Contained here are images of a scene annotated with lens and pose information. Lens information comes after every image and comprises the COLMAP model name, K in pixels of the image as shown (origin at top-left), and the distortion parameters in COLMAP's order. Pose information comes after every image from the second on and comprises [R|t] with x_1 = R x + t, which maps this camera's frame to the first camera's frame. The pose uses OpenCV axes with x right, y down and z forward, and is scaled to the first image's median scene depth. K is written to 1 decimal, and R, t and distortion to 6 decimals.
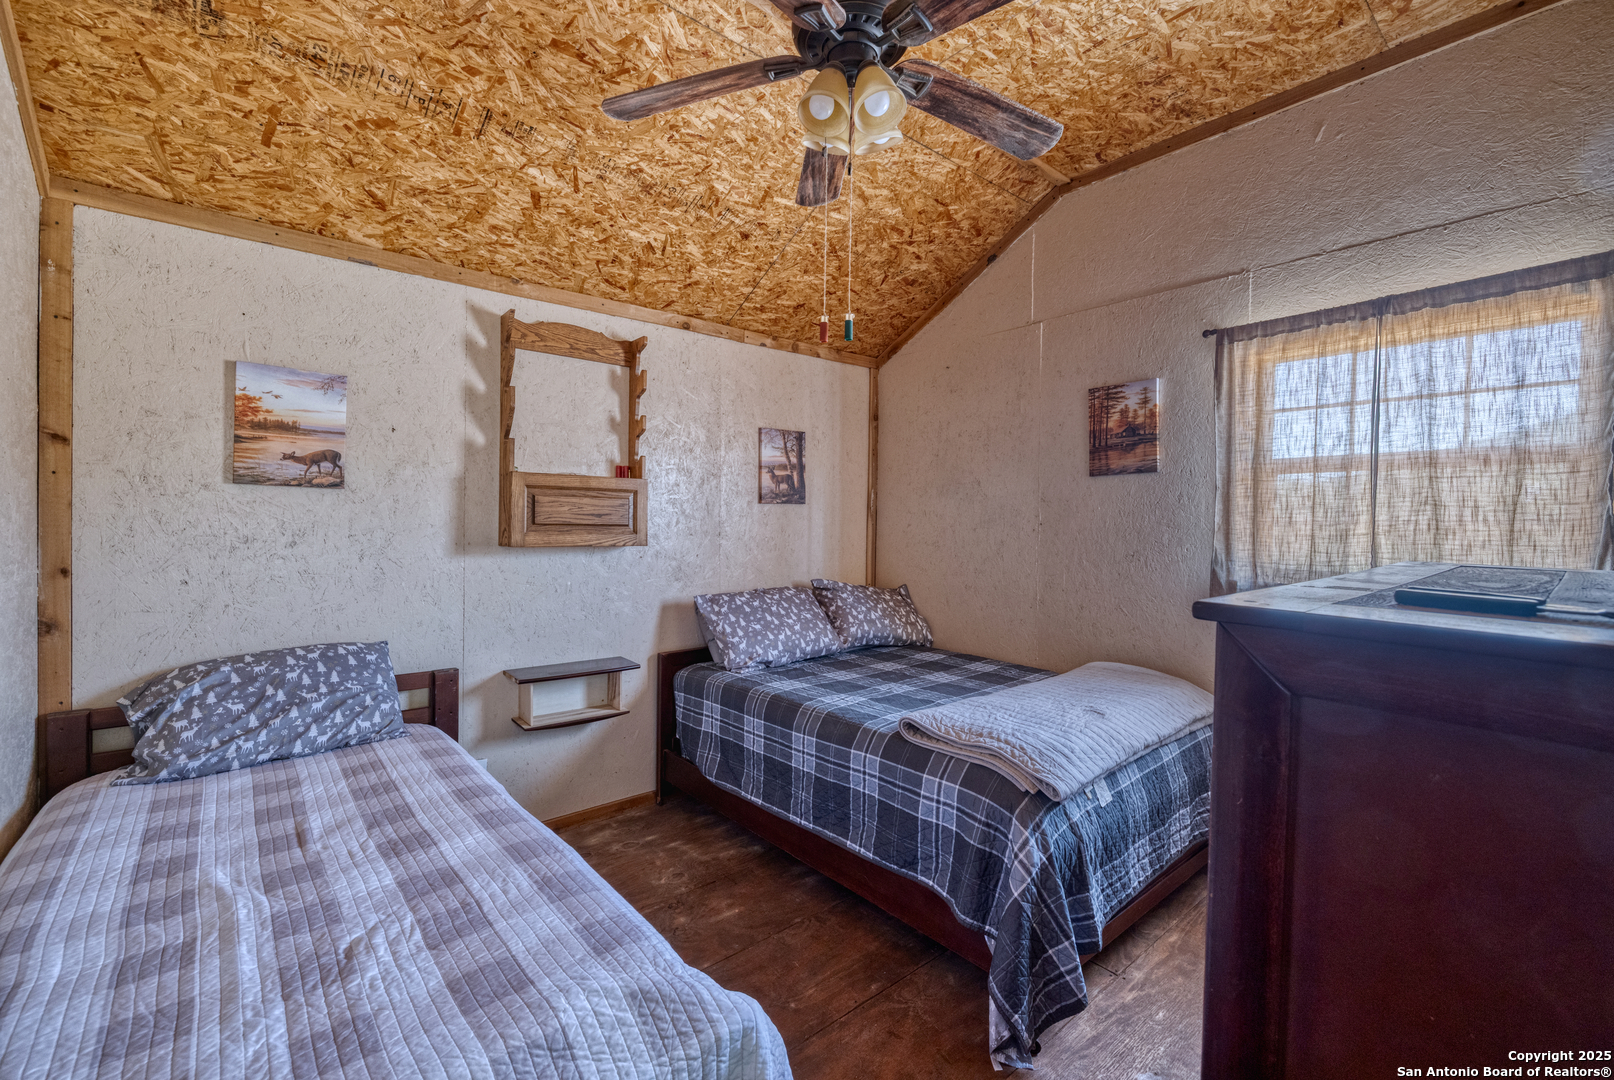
lens RADIAL K [[693.8, 0, 804.0], [0, 693.8, 533.9], [0, 0, 1]] dist [0.005470, 0.000164]
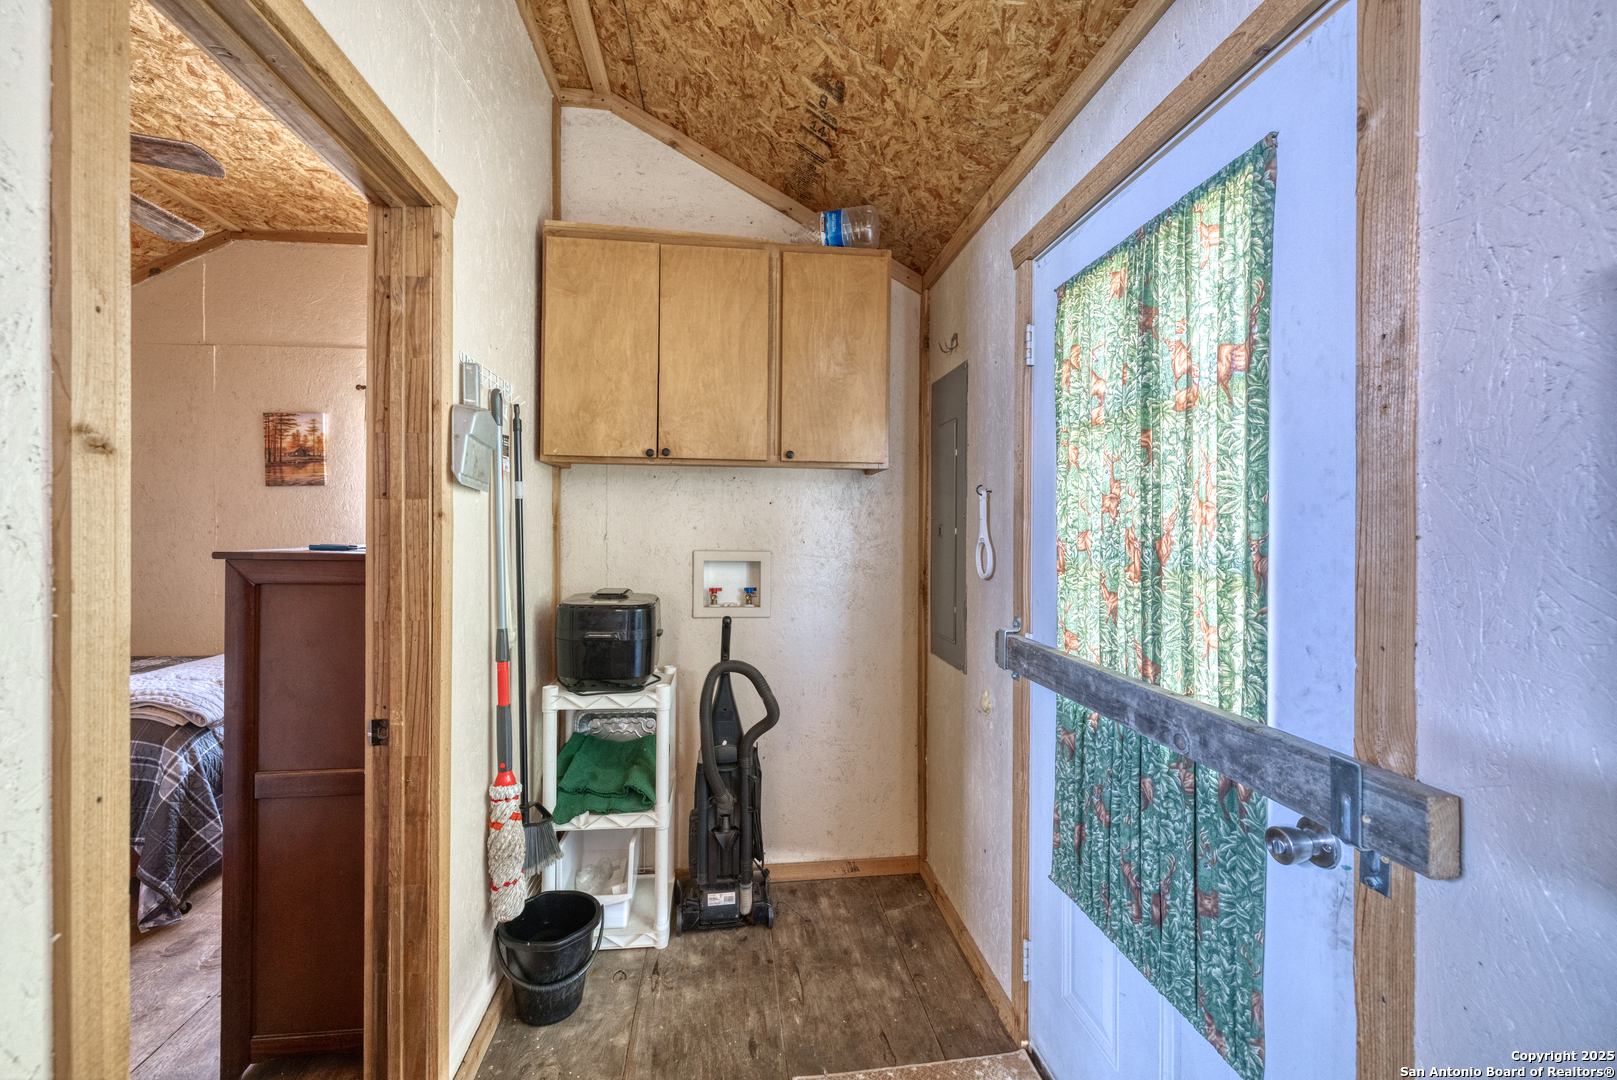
lens RADIAL K [[695.1, 0, 802.2], [0, 695.1, 536.3], [0, 0, 1]] dist [0.005470, 0.000164]
pose [[0.559259, -0.009856, 0.828934, -0.113545], [0.014264, 0.999896, 0.002266, 0.023573], [-0.828870, 0.010556, 0.559341, -0.737468]]
